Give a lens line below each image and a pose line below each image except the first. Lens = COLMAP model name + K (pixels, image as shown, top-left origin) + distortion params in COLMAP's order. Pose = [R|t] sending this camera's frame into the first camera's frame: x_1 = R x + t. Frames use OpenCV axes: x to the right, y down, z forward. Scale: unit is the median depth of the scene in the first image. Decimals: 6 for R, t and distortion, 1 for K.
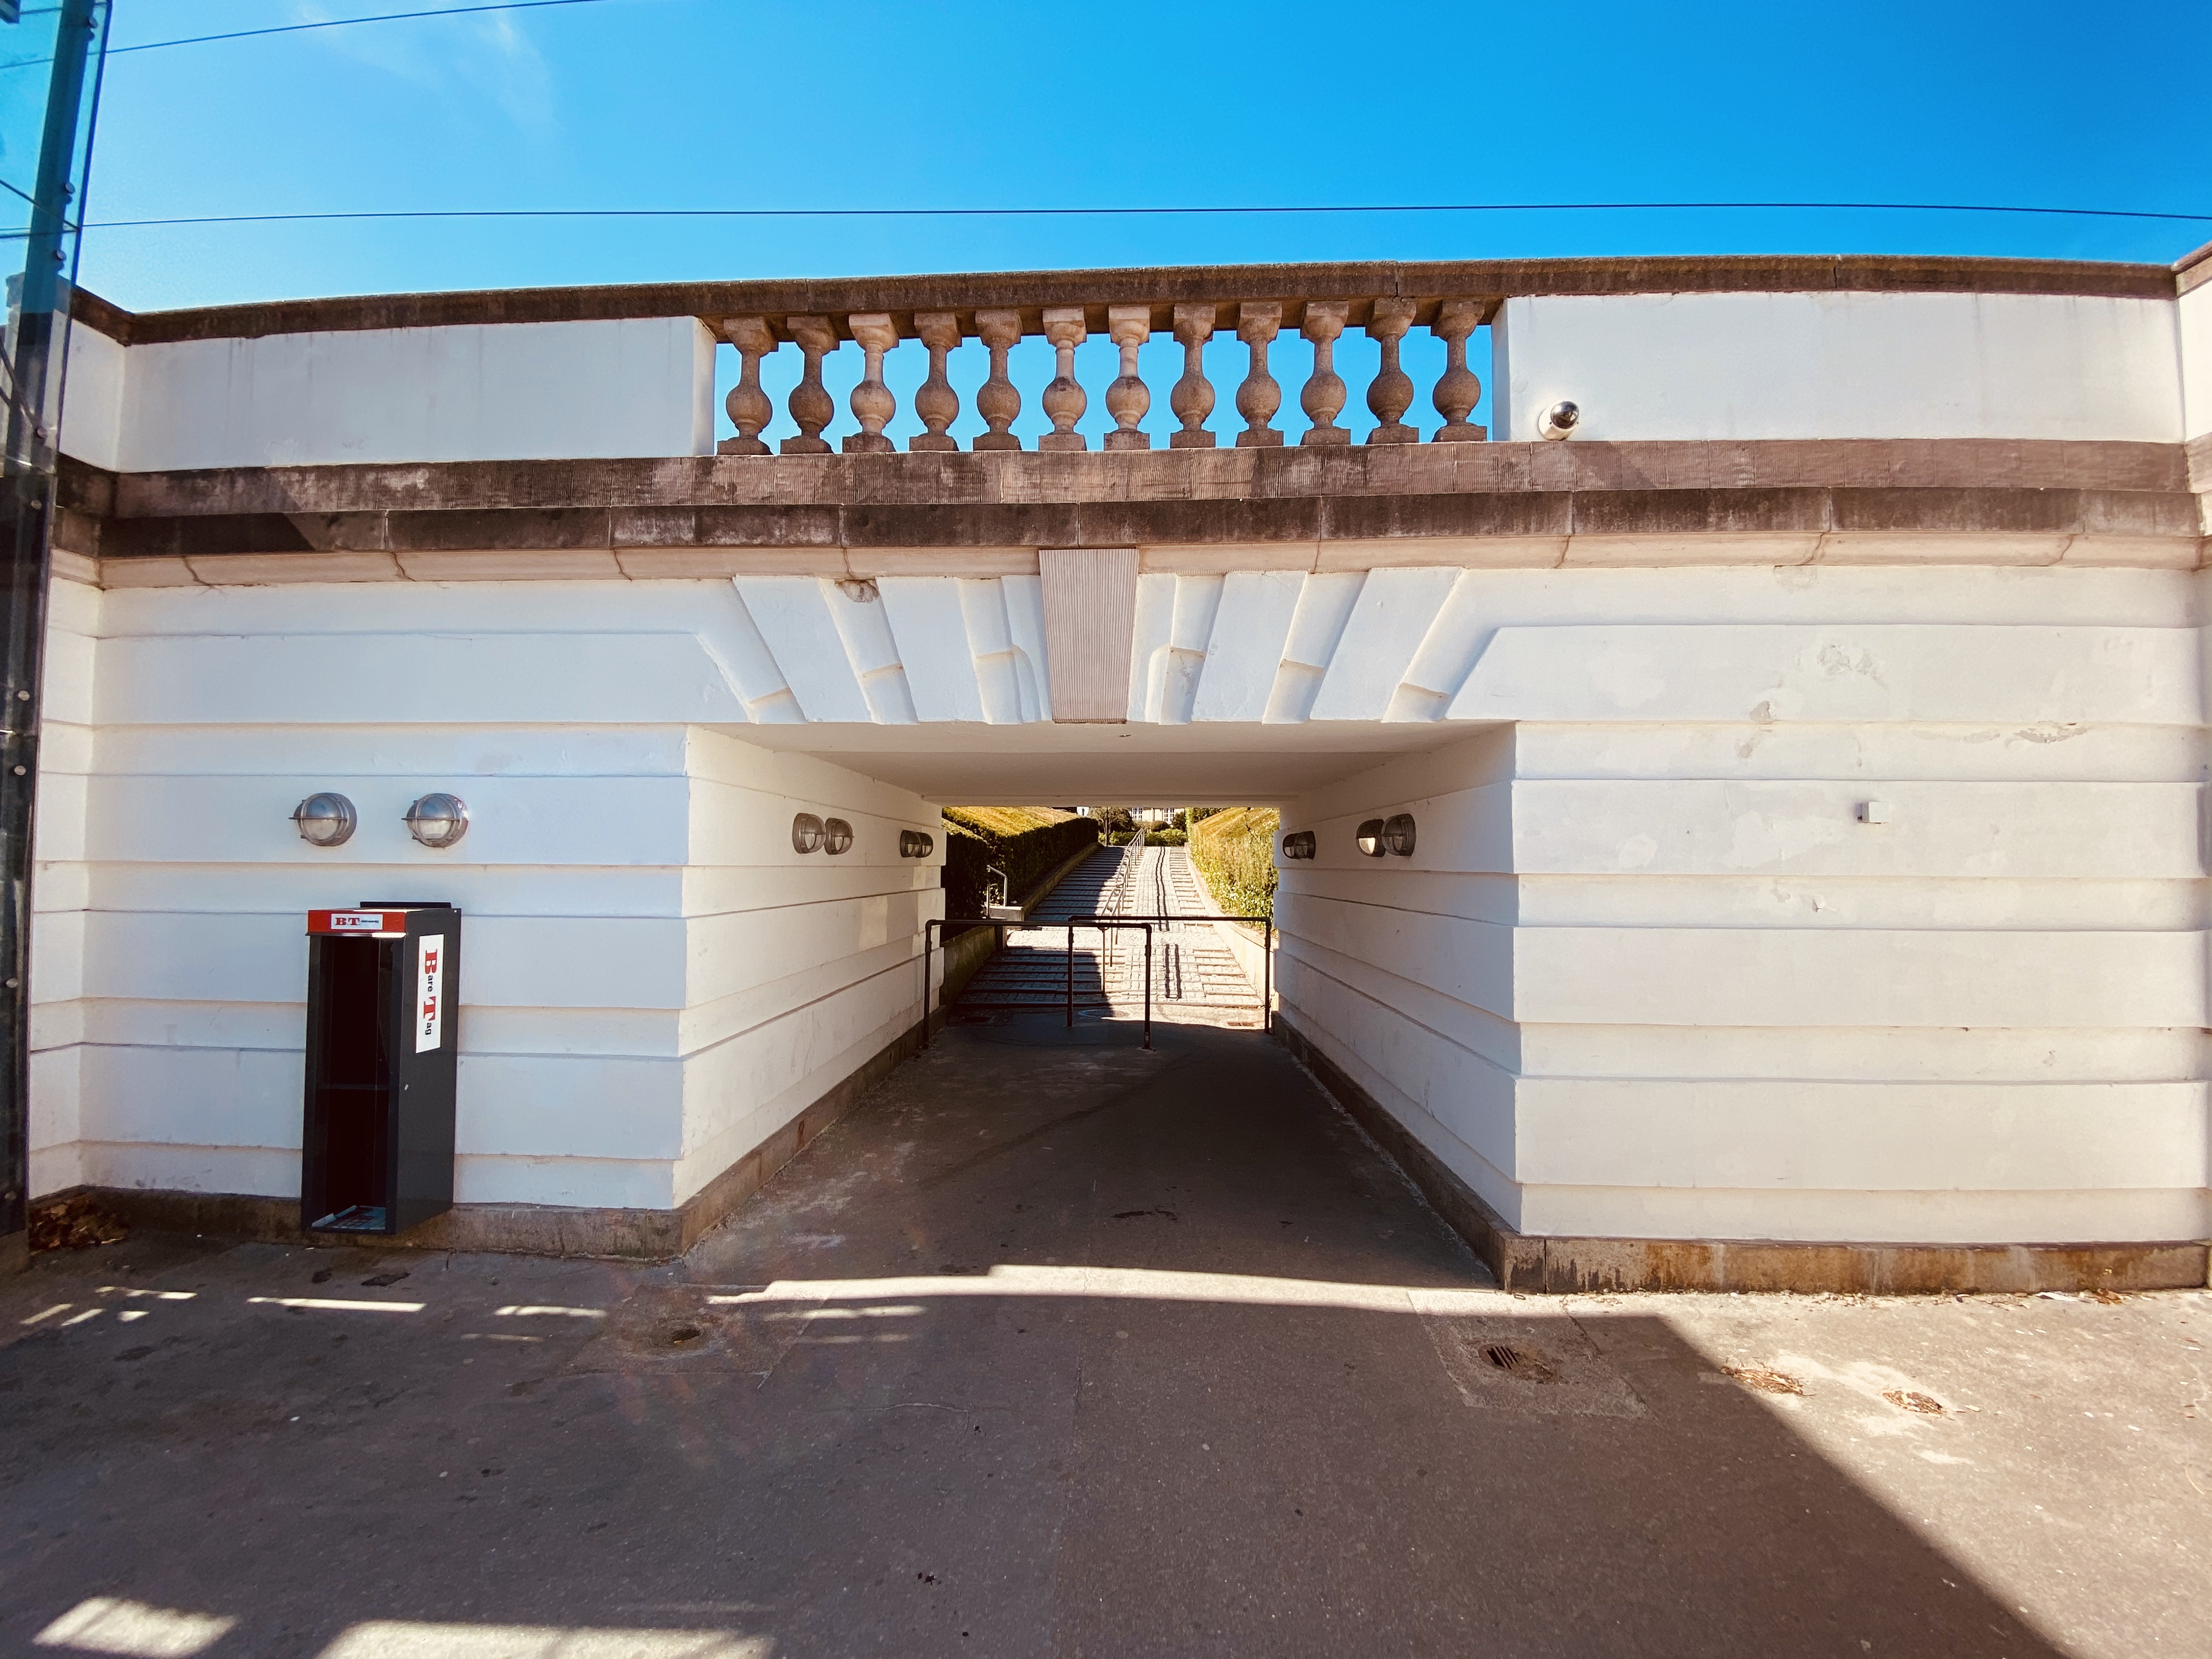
lens RADIAL K [[905.6, 0, 1113.7], [0, 905.6, 834.1], [0, 0, 1]] dist [0.012676, -0.017511]
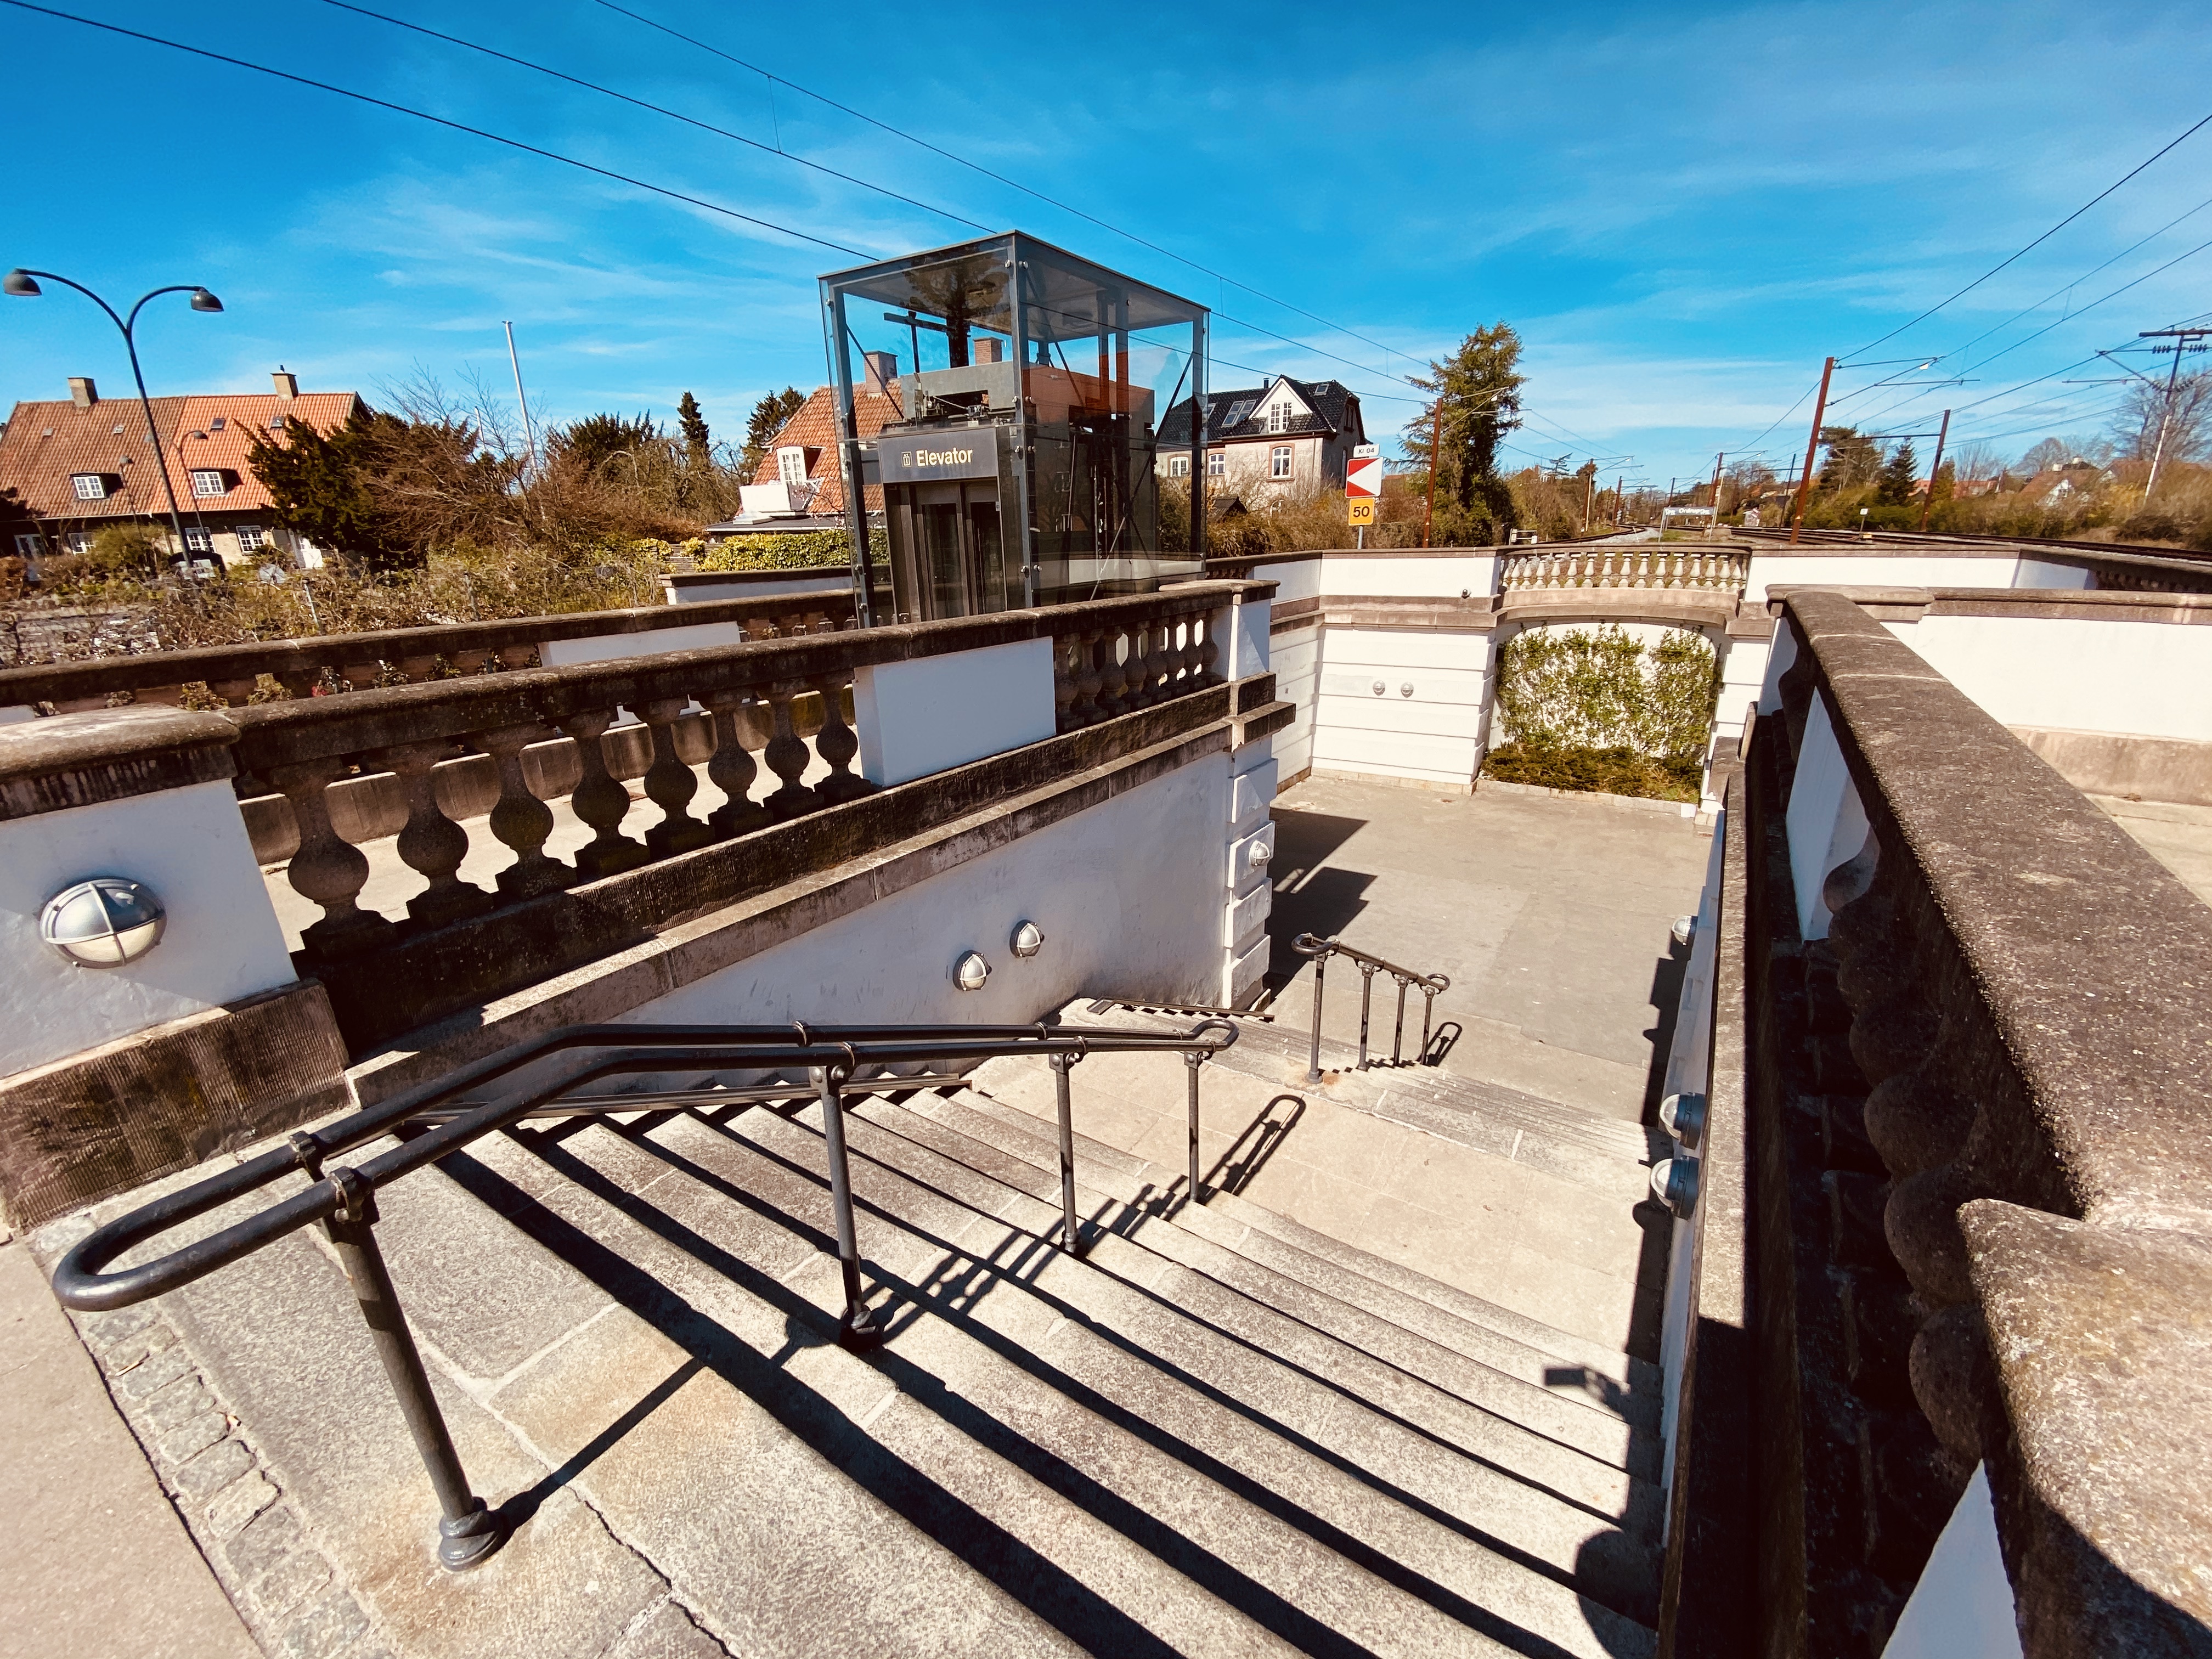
lens RADIAL K [[894.6, 0, 1094.0], [0, 894.6, 835.9], [0, 0, 1]] dist [0.011011, -0.020509]
pose [[0.526712, -0.284988, 0.800847, -3.491135], [-0.004560, 0.941164, 0.337920, -0.849241], [-0.850031, -0.181638, 0.494423, -0.514454]]
